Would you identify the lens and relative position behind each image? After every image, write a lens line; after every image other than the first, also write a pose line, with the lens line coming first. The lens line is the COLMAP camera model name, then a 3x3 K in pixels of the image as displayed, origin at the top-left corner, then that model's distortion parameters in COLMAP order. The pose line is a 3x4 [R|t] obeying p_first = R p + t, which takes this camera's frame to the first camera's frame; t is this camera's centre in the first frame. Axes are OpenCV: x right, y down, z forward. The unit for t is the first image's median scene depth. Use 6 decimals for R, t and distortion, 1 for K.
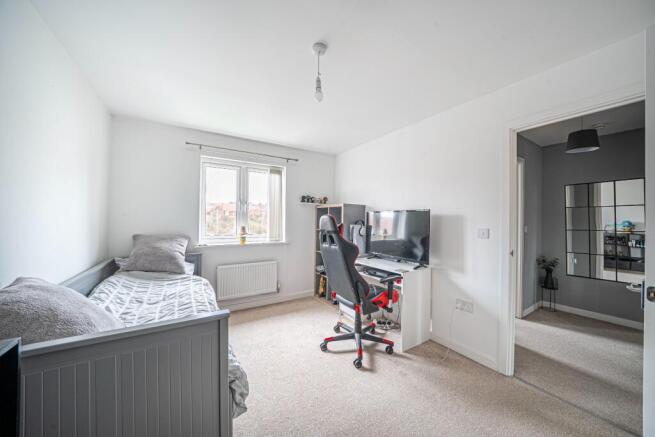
lens RADIAL K [[232.5, 0, 329.1], [0, 232.5, 218.8], [0, 0, 1]] dist [-0.000934, -0.000038]
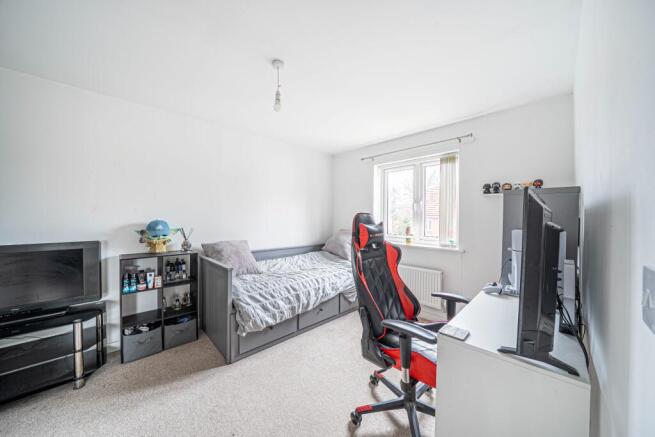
lens RADIAL K [[232.5, 0, 329.1], [0, 232.5, 218.8], [0, 0, 1]] dist [-0.000934, -0.000038]
pose [[0.195180, 0.001584, -0.980766, 0.492875], [0.002263, 0.999995, 0.002065, -0.003196], [0.980765, -0.002623, 0.195176, 0.467935]]
